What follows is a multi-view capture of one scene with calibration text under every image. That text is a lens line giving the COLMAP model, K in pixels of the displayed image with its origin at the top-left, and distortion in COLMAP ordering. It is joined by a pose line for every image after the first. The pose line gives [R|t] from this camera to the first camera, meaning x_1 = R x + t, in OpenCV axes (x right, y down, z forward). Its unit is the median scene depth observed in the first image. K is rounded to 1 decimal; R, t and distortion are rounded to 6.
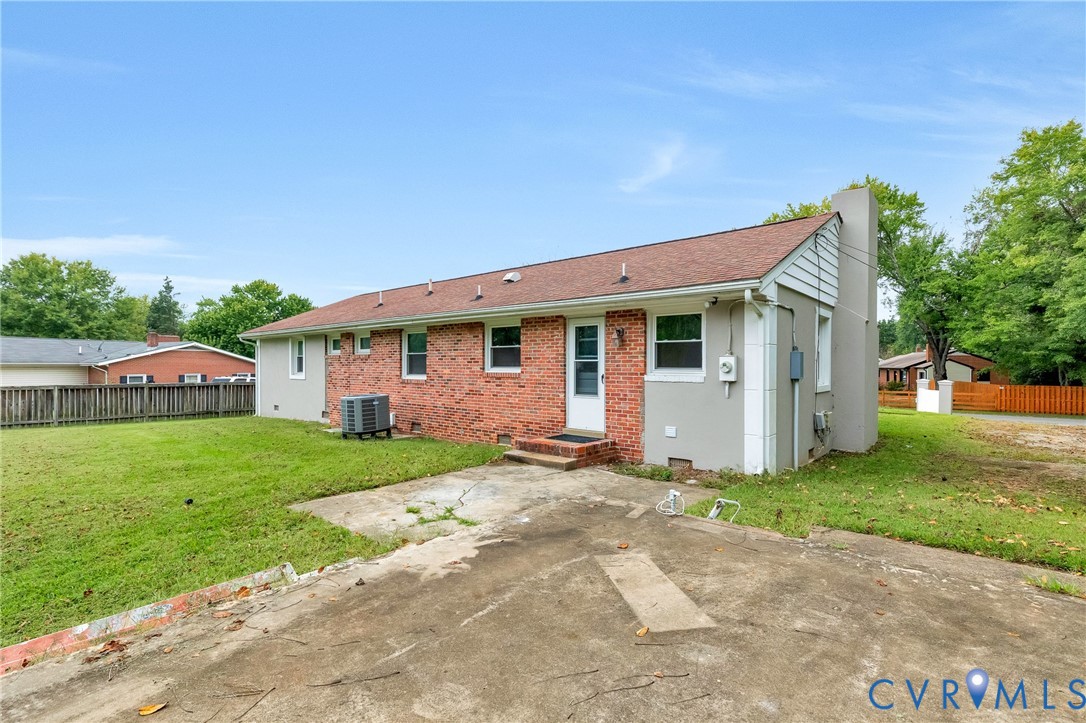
lens RADIAL K [[512.5, 0, 541.8], [0, 512.5, 364.2], [0, 0, 1]] dist [0.003422, 0.000233]
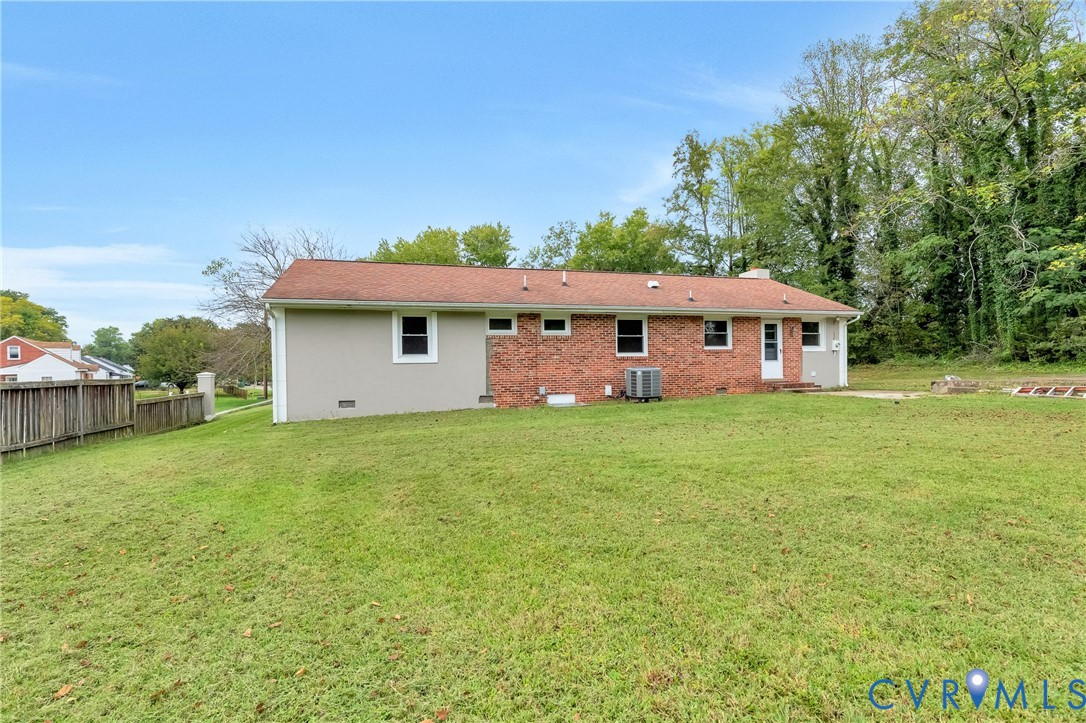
lens RADIAL K [[512.5, 0, 541.6], [0, 512.5, 361.2], [0, 0, 1]] dist [0.003422, 0.000233]
pose [[0.519622, -0.001450, 0.854395, -1.901693], [0.015002, 0.999860, -0.007426, 0.063079], [-0.854264, 0.016676, 0.519571, 0.712596]]
